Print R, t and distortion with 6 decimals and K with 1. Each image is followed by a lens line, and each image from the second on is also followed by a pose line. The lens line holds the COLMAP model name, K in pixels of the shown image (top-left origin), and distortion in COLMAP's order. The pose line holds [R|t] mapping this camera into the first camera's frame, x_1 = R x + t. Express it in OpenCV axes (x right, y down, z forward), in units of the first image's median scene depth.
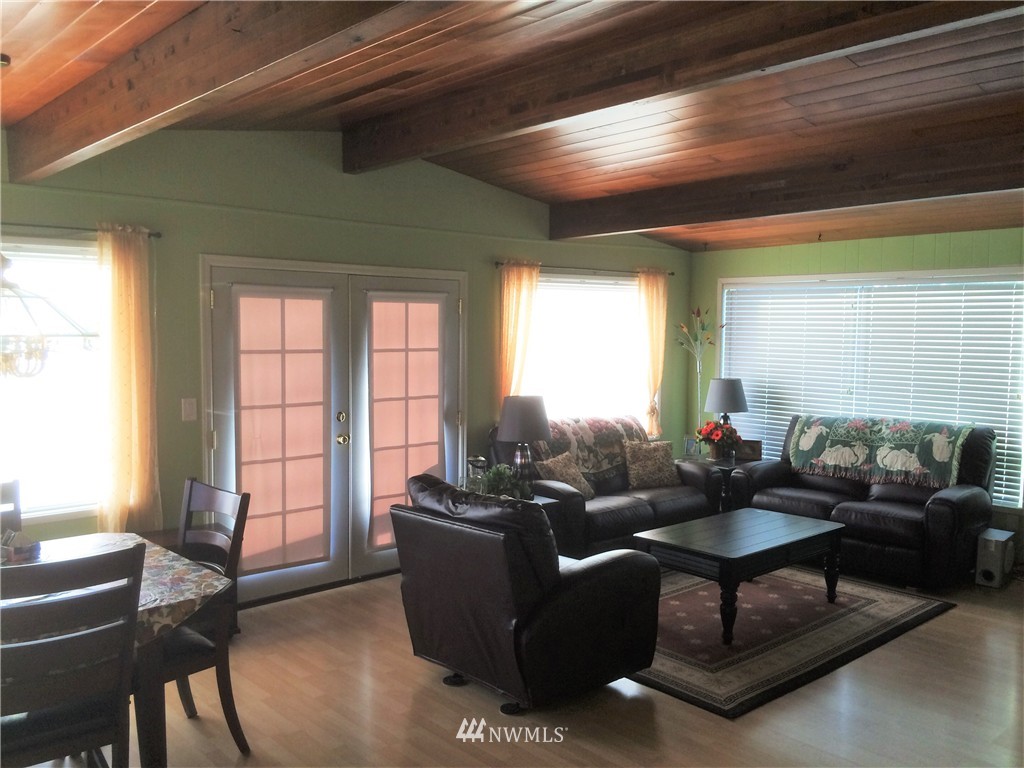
lens RADIAL K [[854.7, 0, 511.7], [0, 854.7, 387.3], [0, 0, 1]] dist [0.046188, -0.005986]
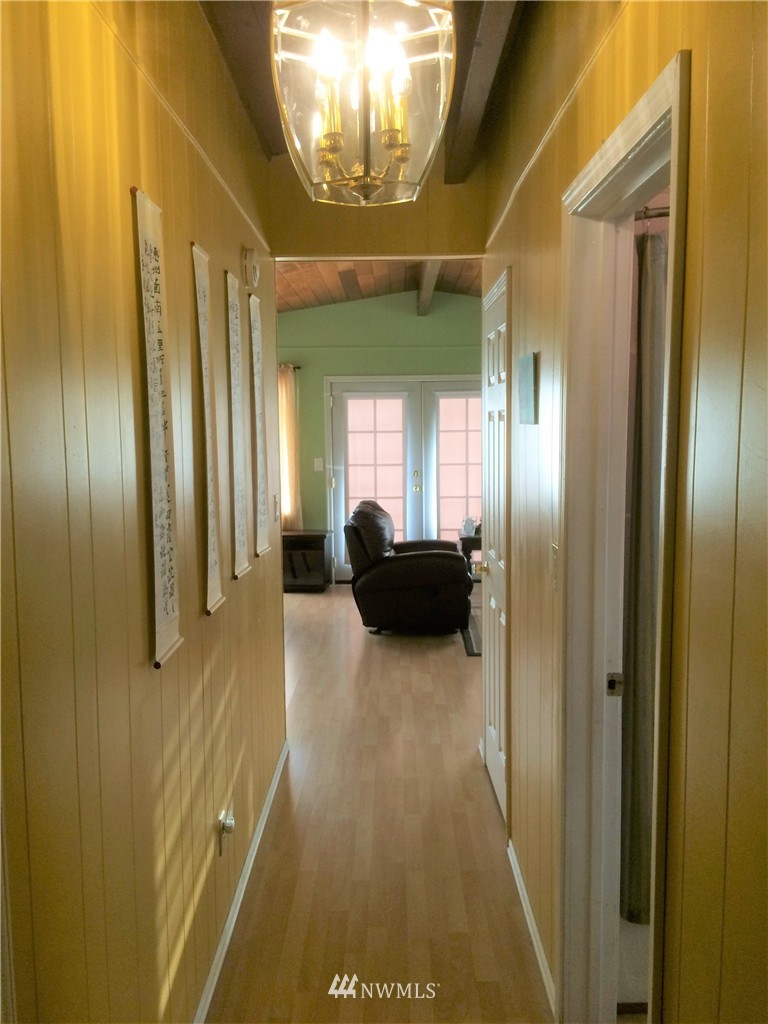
lens RADIAL K [[854.7, 0, 381.5], [0, 854.7, 509.3], [0, 0, 1]] dist [0.046188, -0.005986]
pose [[0.730563, 0.048147, -0.681146, 0.878766], [-0.030126, 0.998812, 0.038290, 0.044054], [0.682181, -0.007453, 0.731146, -0.190873]]
